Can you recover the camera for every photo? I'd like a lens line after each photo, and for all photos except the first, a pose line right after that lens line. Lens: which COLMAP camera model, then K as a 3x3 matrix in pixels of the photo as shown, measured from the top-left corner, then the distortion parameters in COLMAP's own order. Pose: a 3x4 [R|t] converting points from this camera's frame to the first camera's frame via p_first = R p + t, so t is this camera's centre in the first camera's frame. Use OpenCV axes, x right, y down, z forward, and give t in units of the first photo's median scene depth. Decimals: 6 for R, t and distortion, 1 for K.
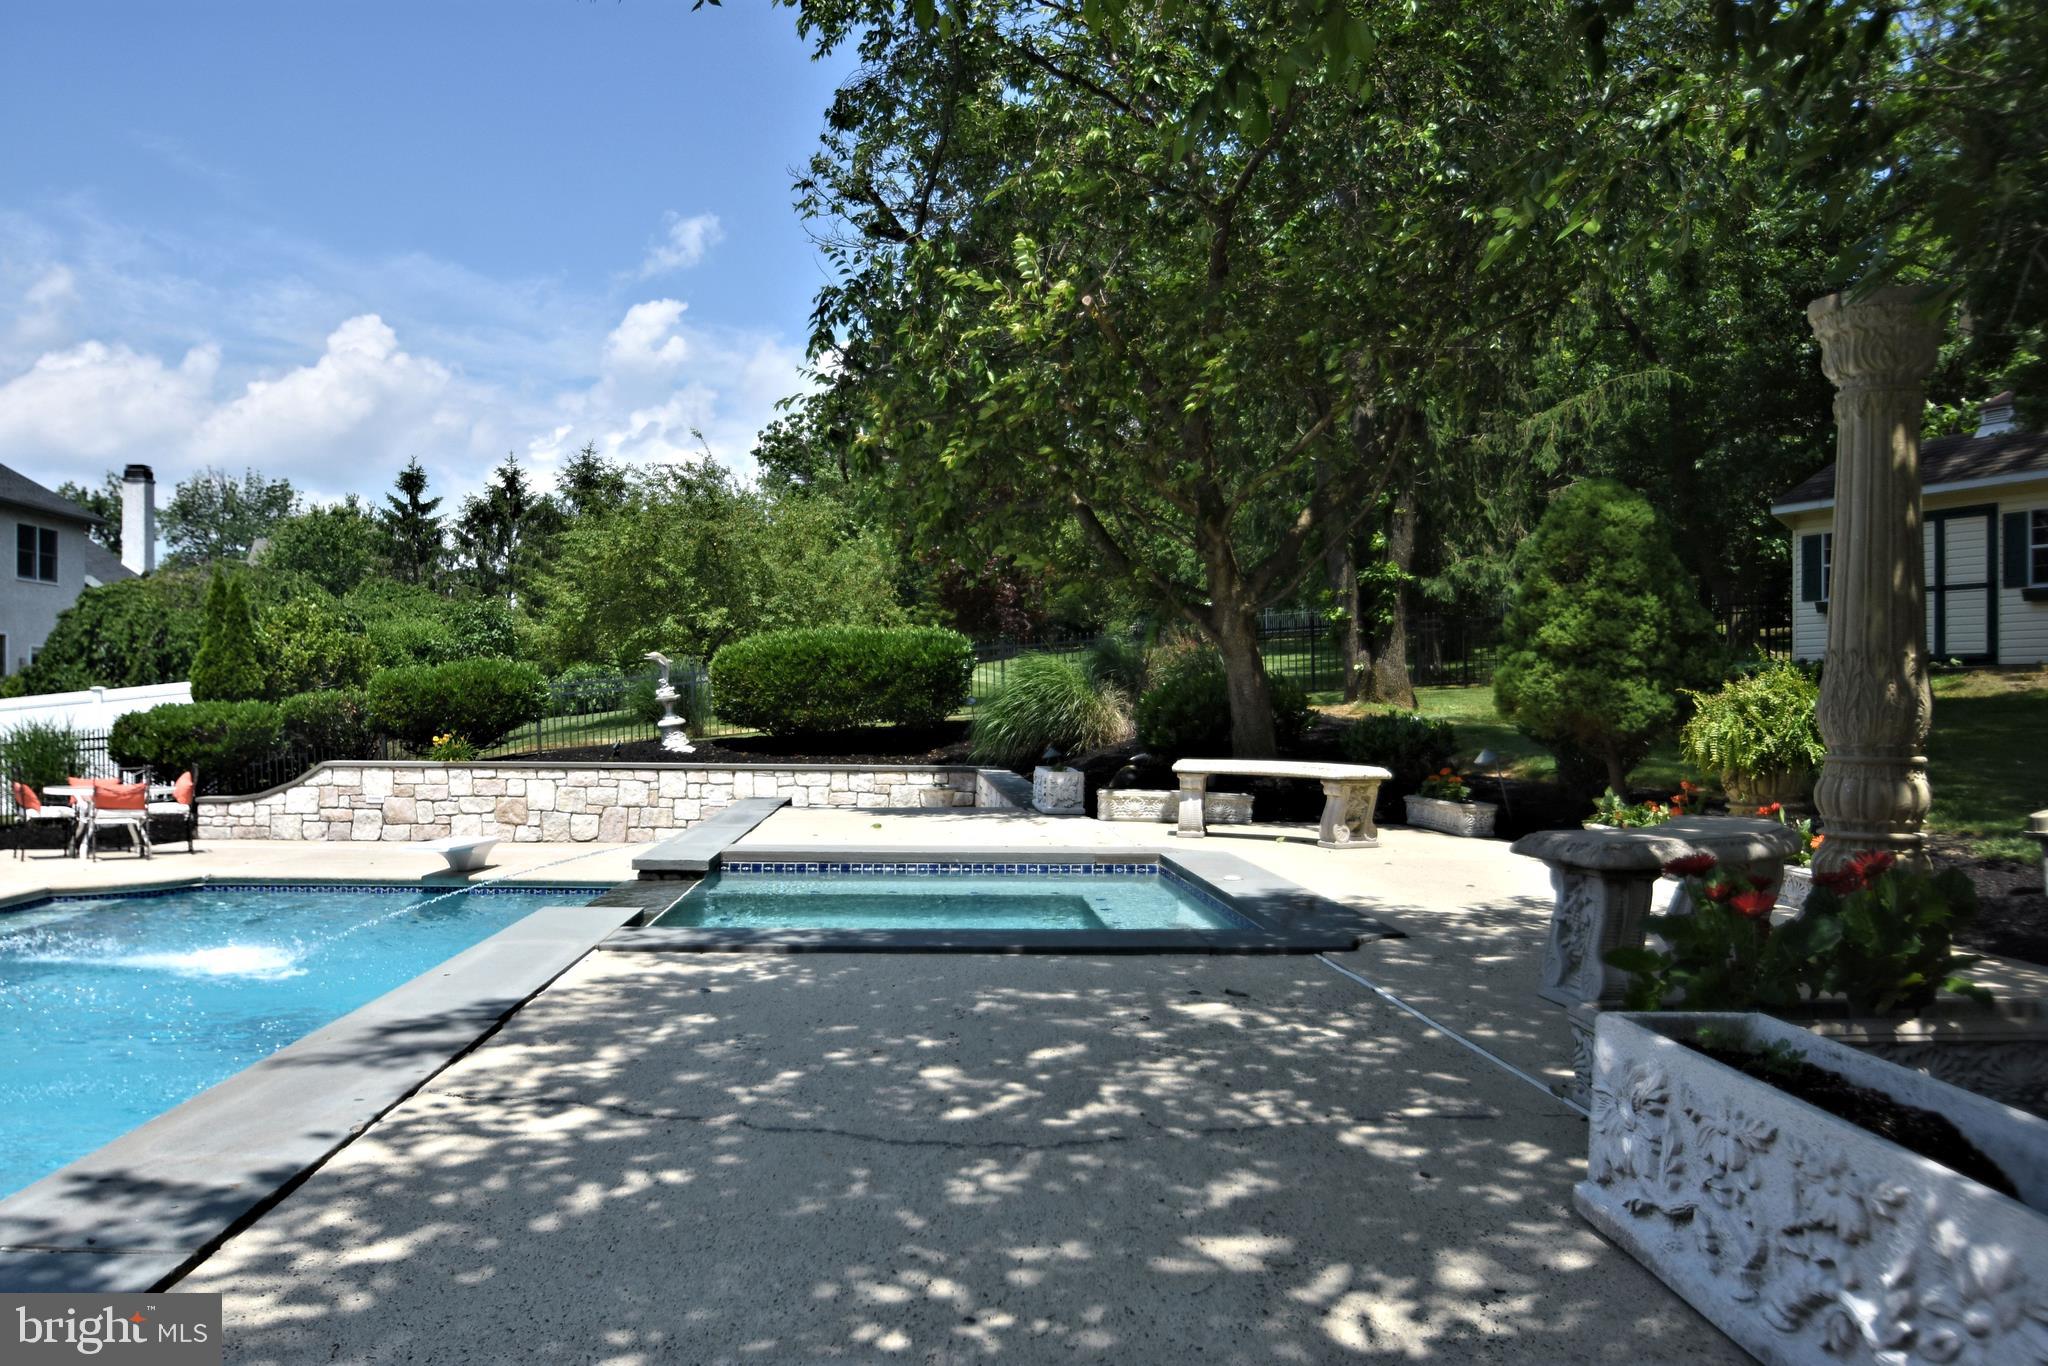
lens RADIAL K [[1468.3, 0, 1024.0], [0, 1468.3, 683.0], [0, 0, 1]] dist [-0.066818, 0.005614]
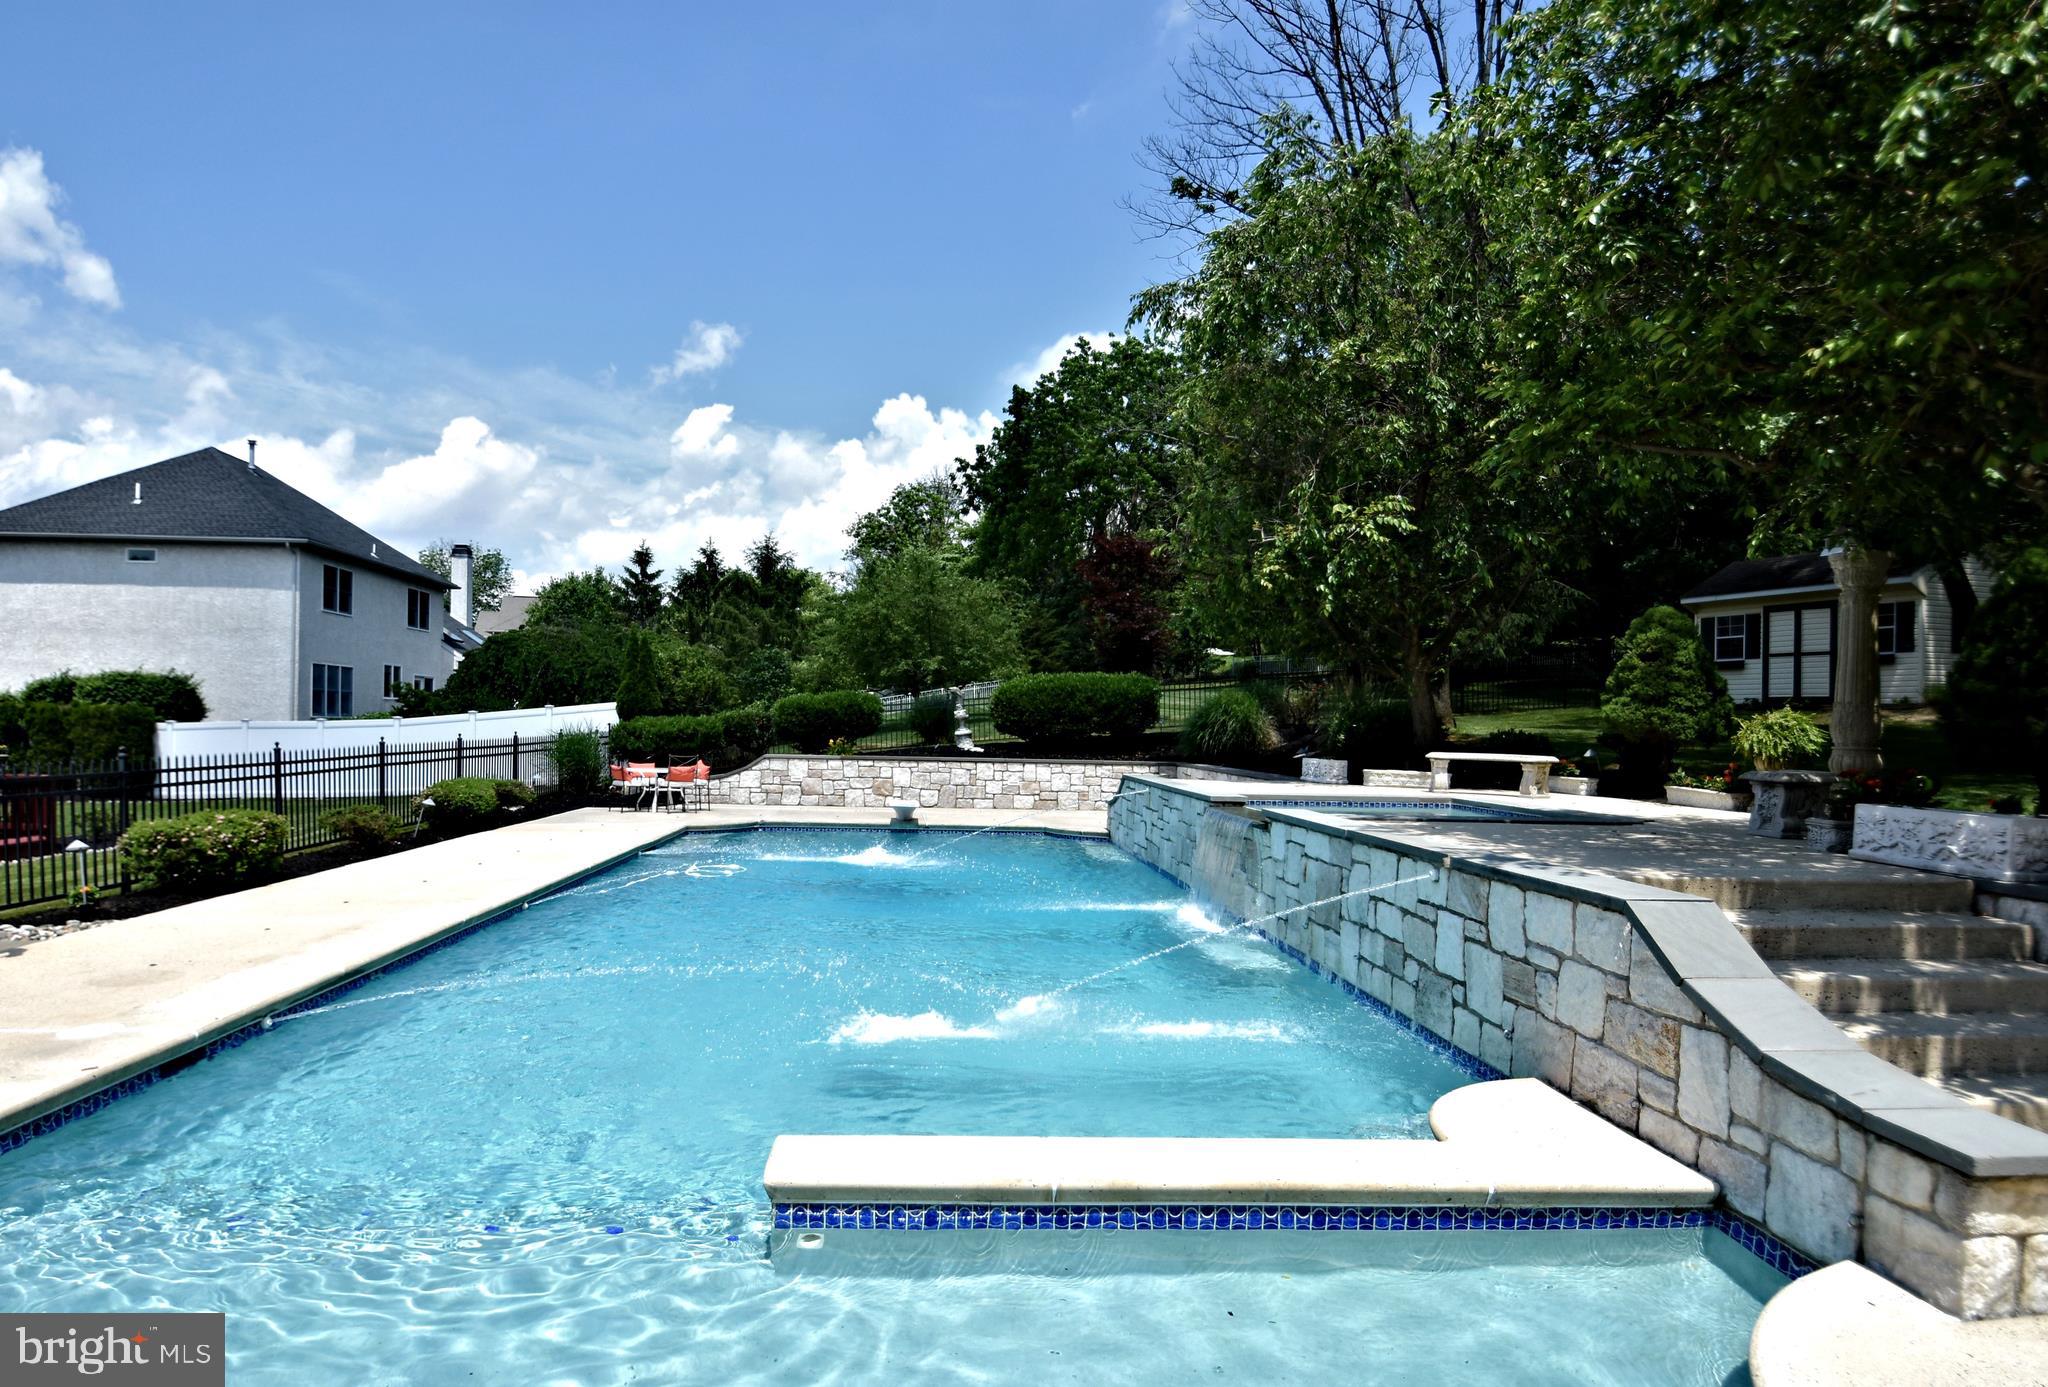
lens RADIAL K [[1169.8, 0, 957.8], [0, 1169.8, 698.6], [0, 0, 1]] dist [-0.032333, -0.001057]
pose [[0.999704, 0.011014, -0.021715, -0.221219], [-0.011177, 0.999910, -0.007368, 0.000390], [0.021632, 0.007609, 0.999737, -0.240220]]
